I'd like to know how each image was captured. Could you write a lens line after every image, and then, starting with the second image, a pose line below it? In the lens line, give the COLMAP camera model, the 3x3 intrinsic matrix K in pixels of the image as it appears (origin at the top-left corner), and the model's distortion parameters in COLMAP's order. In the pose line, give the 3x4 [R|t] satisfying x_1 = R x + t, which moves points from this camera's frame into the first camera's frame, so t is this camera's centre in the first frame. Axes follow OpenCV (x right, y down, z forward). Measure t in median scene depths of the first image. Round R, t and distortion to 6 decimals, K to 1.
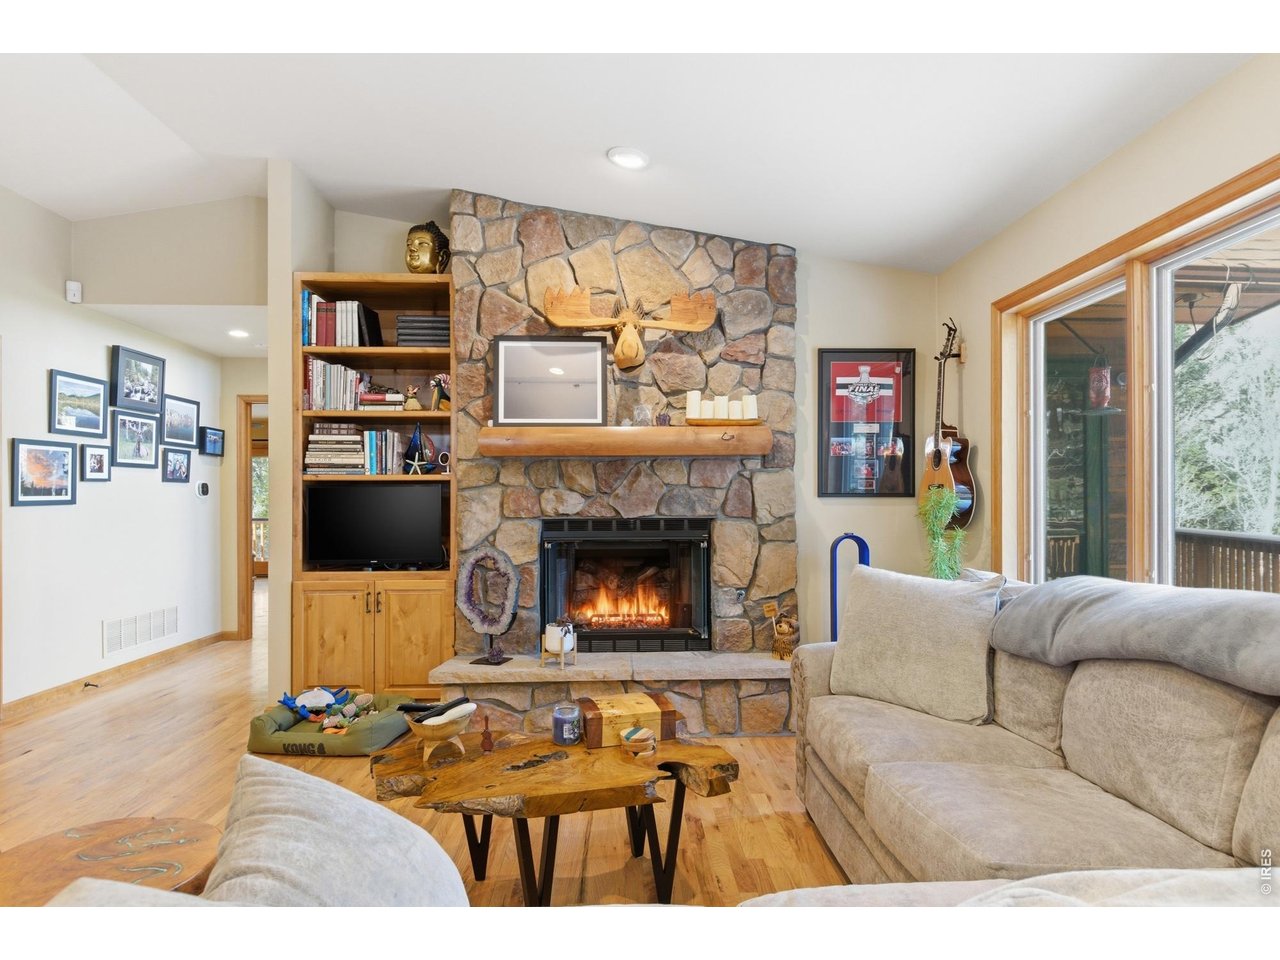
lens RADIAL K [[672.7, 0, 651.8], [0, 672.7, 499.0], [0, 0, 1]] dist [0.000025, -0.001122]
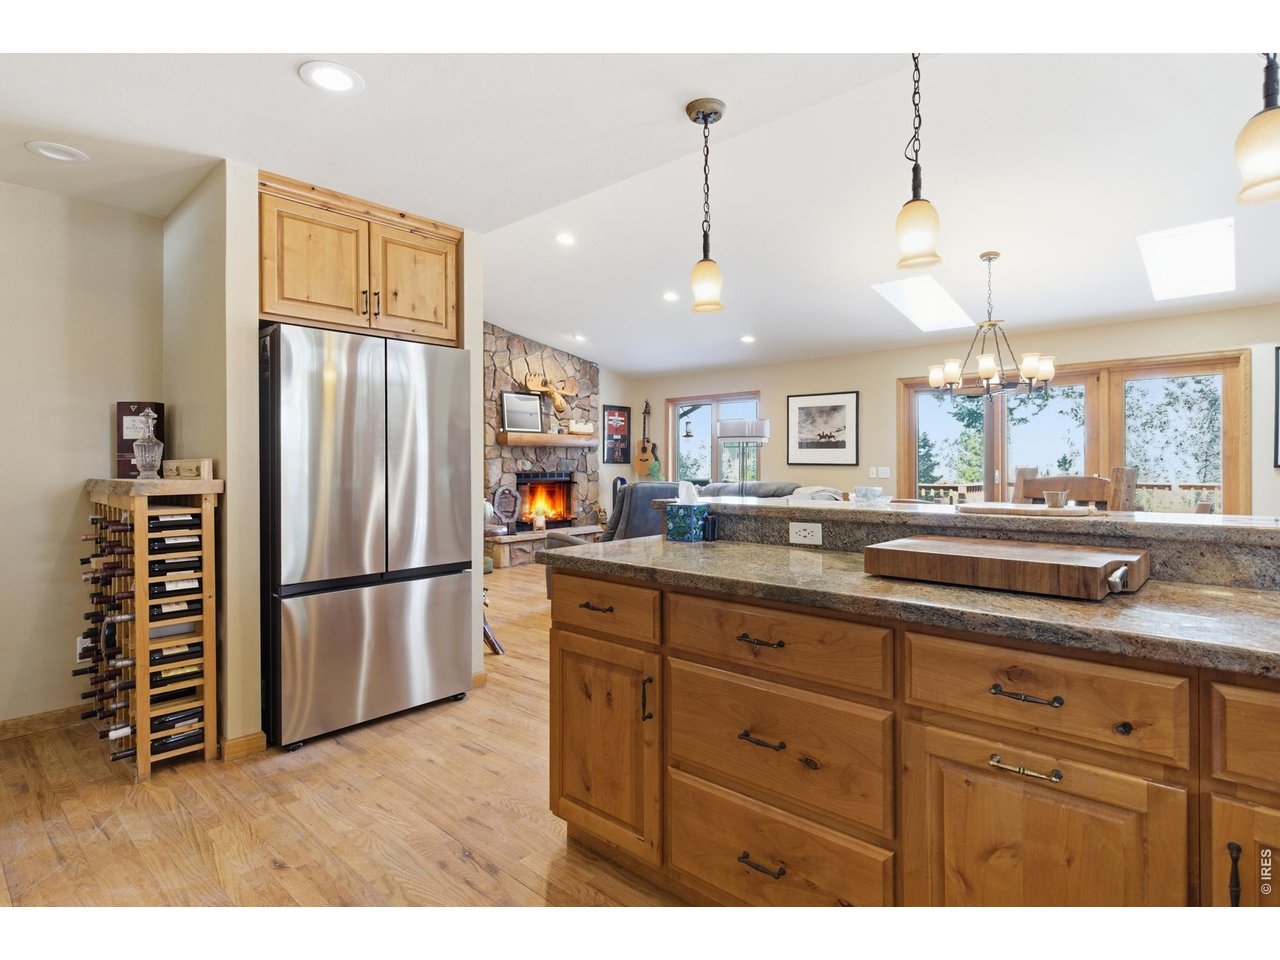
lens RADIAL K [[672.7, 0, 642.1], [0, 672.7, 470.1], [0, 0, 1]] dist [0.000025, -0.001122]
pose [[0.693236, -0.004213, 0.720698, -1.500435], [0.000322, 0.999985, 0.005536, 0.008635], [-0.720710, -0.003605, 0.693227, -0.870510]]
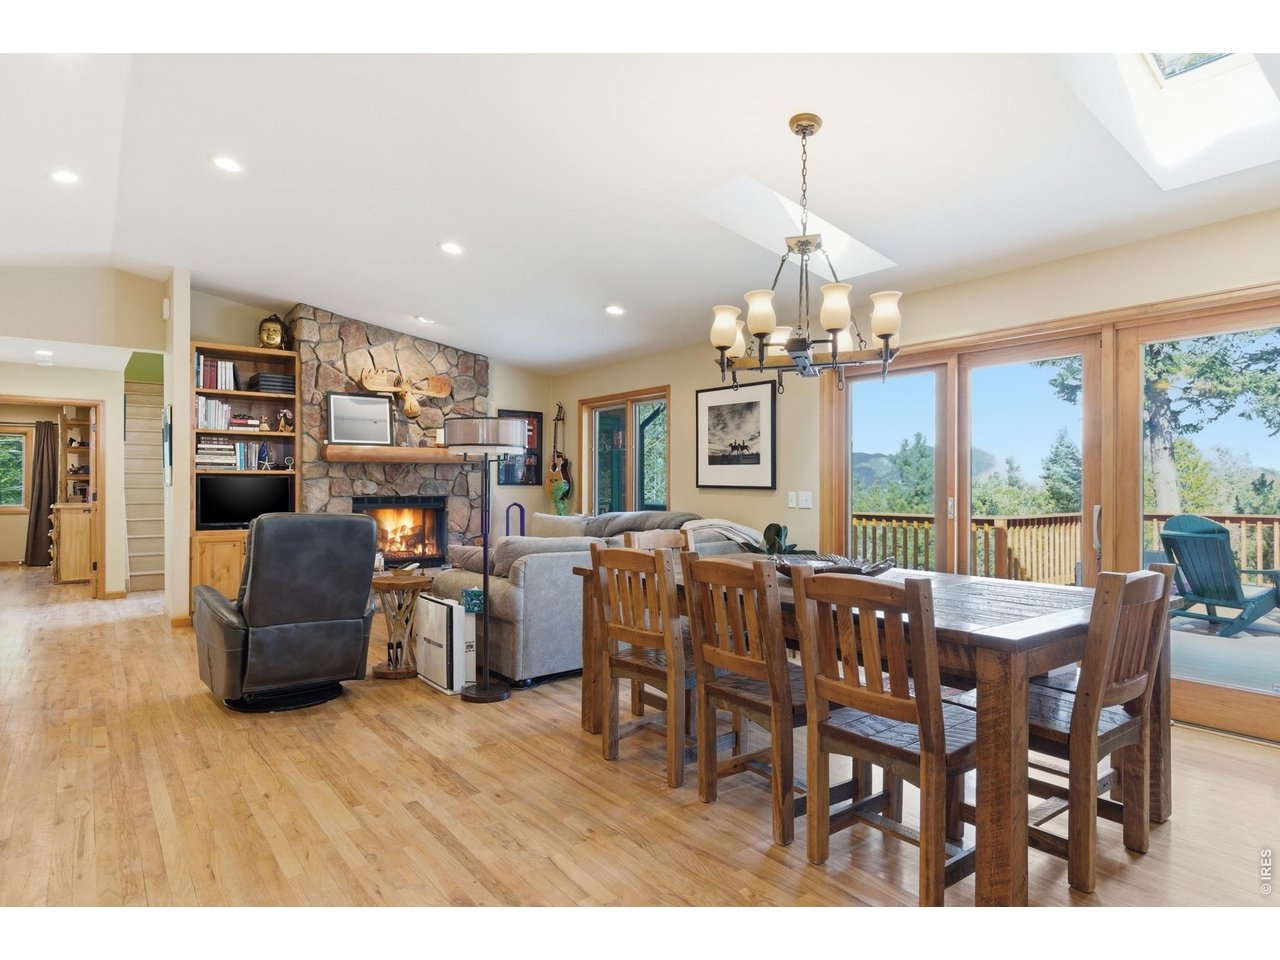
lens RADIAL K [[741.4, 0, 645.1], [0, 741.4, 488.4], [0, 0, 1]] dist [-0.000864, -0.000128]
pose [[0.814321, 0.001499, 0.580414, -0.668897], [-0.002647, 0.999996, 0.001130, 0.003427], [-0.580409, -0.002456, 0.814321, -1.024460]]
